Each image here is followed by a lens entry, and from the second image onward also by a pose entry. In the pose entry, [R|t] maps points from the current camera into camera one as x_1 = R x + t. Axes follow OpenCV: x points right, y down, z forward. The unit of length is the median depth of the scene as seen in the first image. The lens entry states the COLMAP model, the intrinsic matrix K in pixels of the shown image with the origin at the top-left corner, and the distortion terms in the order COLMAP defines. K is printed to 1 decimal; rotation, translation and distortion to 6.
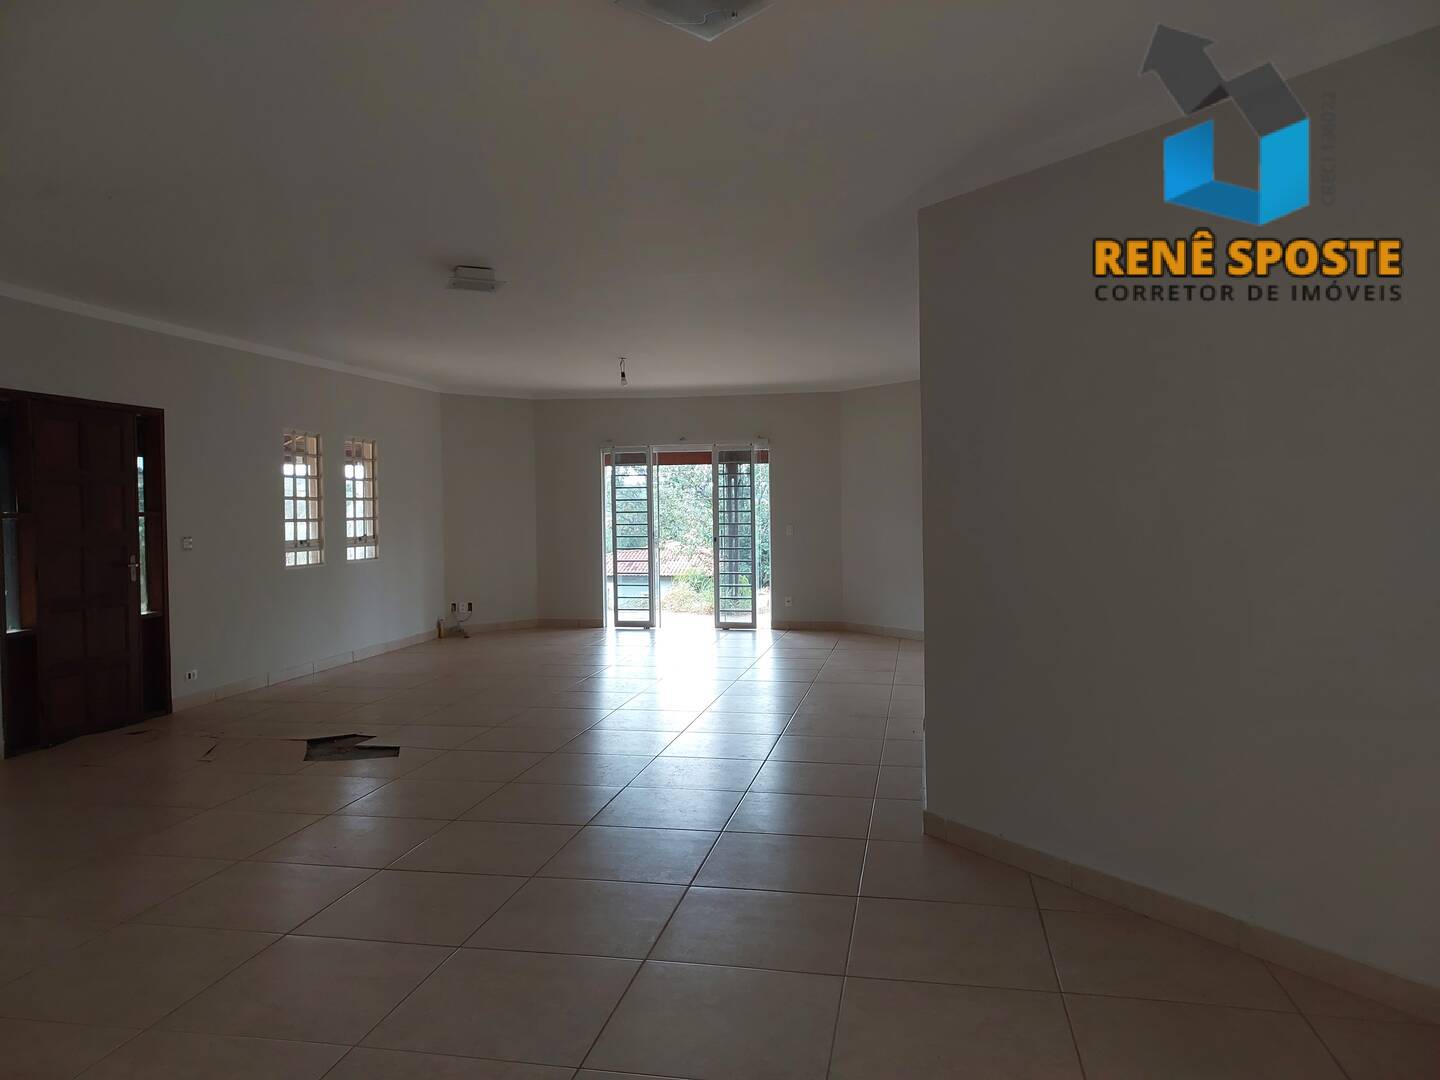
lens RADIAL K [[1026.6, 0, 720.0], [0, 1026.6, 540.0], [0, 0, 1]] dist [0.000191, -0.001676]
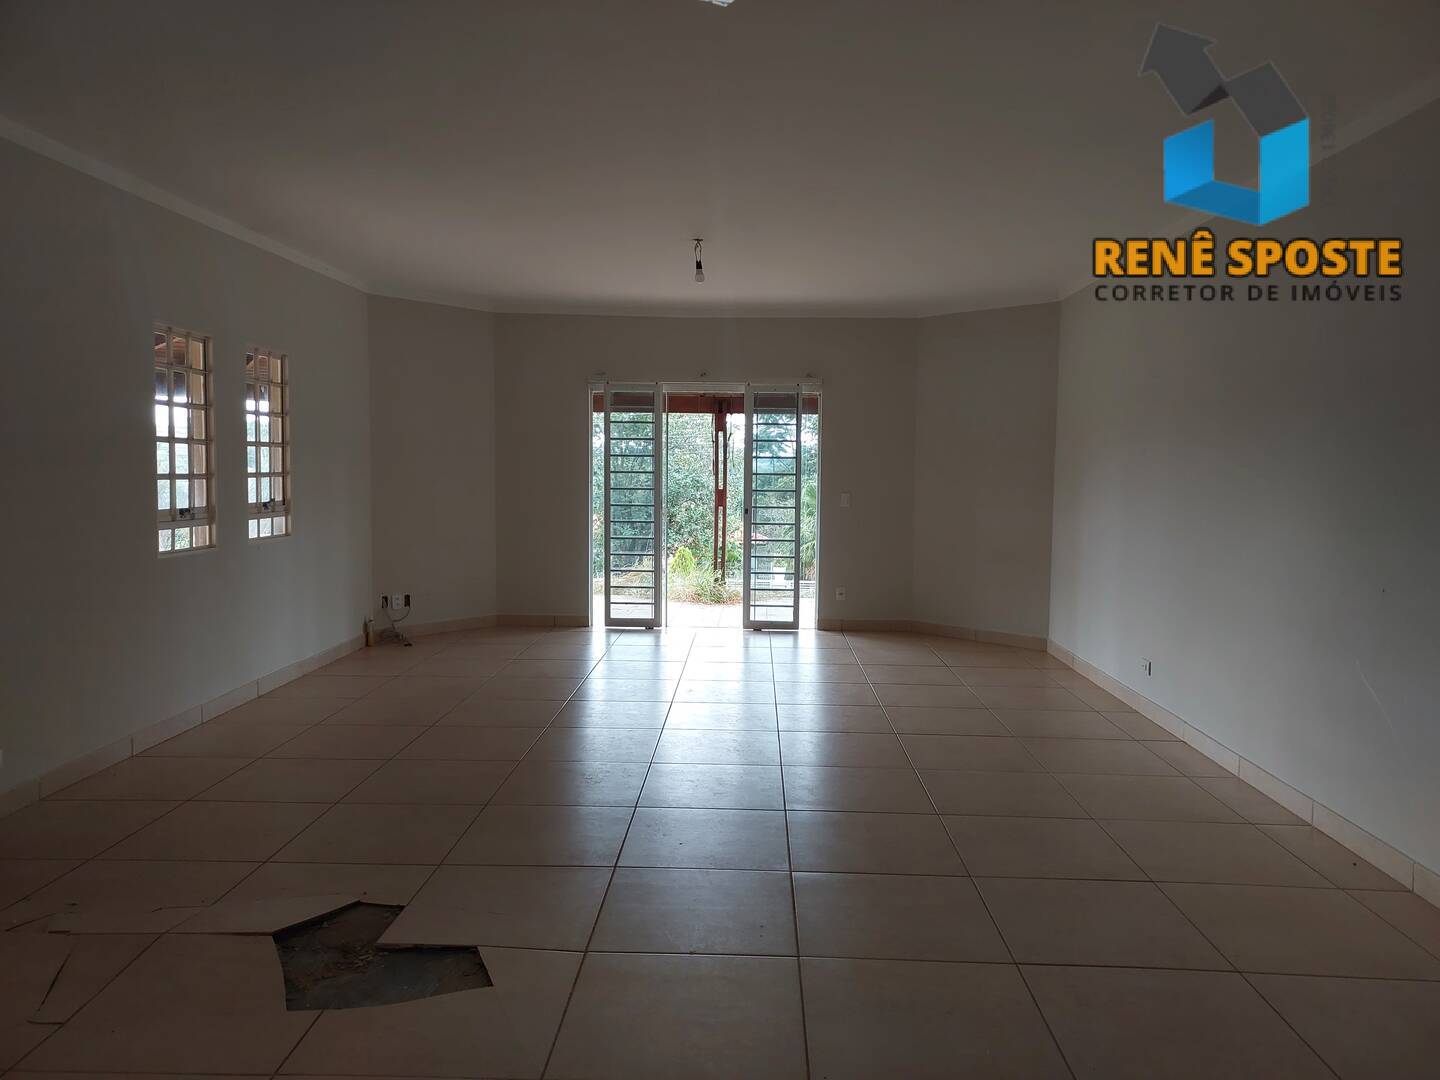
lens RADIAL K [[1026.6, 0, 720.0], [0, 1026.6, 540.0], [0, 0, 1]] dist [0.000191, -0.001676]
pose [[0.986060, 0.009929, 0.166093, -0.152740], [-0.016504, 0.999132, 0.038251, -0.007854], [-0.165569, -0.040459, 0.985368, 0.272233]]
